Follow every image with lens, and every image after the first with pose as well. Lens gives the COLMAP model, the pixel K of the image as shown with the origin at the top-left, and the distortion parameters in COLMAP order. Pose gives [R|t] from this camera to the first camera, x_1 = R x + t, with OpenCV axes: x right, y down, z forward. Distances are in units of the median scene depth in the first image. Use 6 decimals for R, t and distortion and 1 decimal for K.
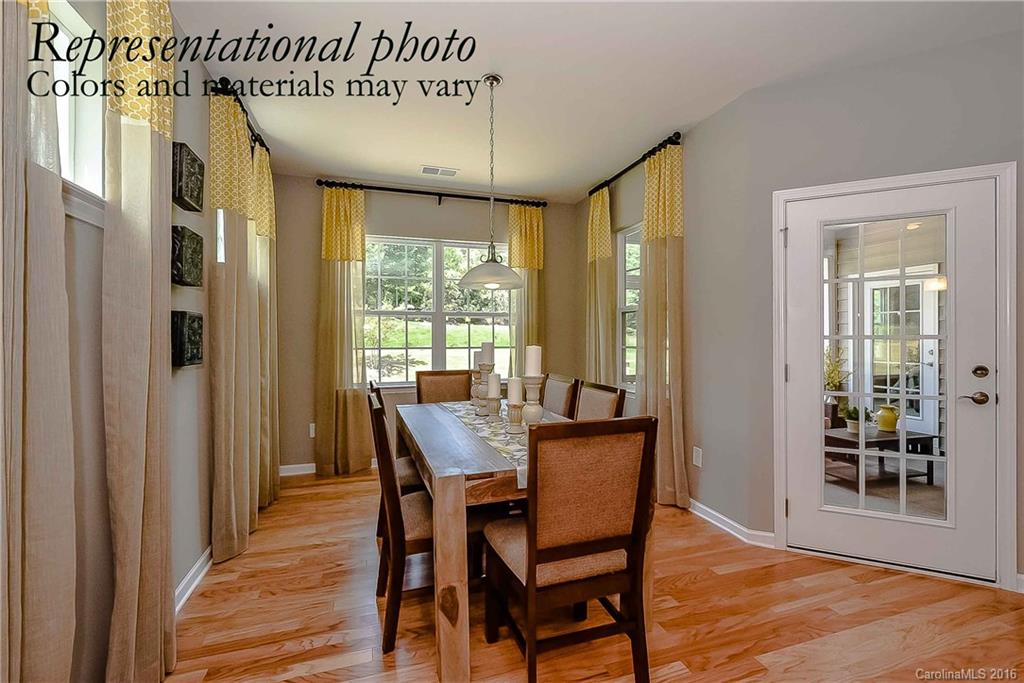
lens RADIAL K [[449.9, 0, 515.0], [0, 449.9, 343.0], [0, 0, 1]] dist [0.000130, -0.000119]
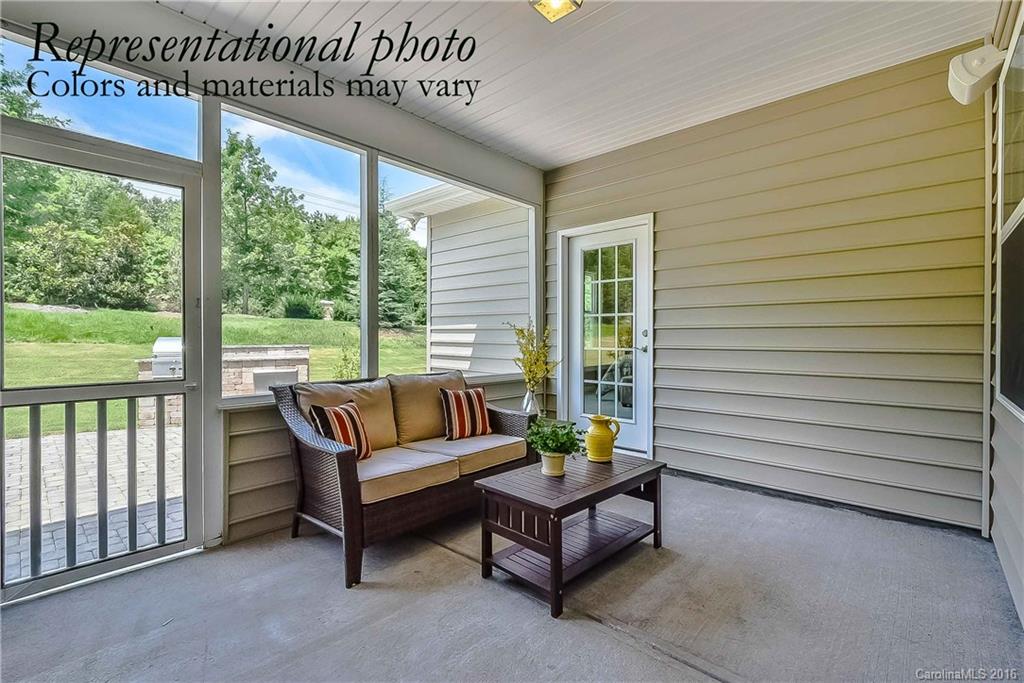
lens RADIAL K [[449.9, 0, 511.6], [0, 449.9, 341.2], [0, 0, 1]] dist [0.000130, -0.000119]
pose [[0.873086, 0.002825, 0.487557, 0.356582], [-0.002030, 0.999996, -0.002159, 0.034537], [-0.487561, 0.000896, 0.873088, 0.442217]]
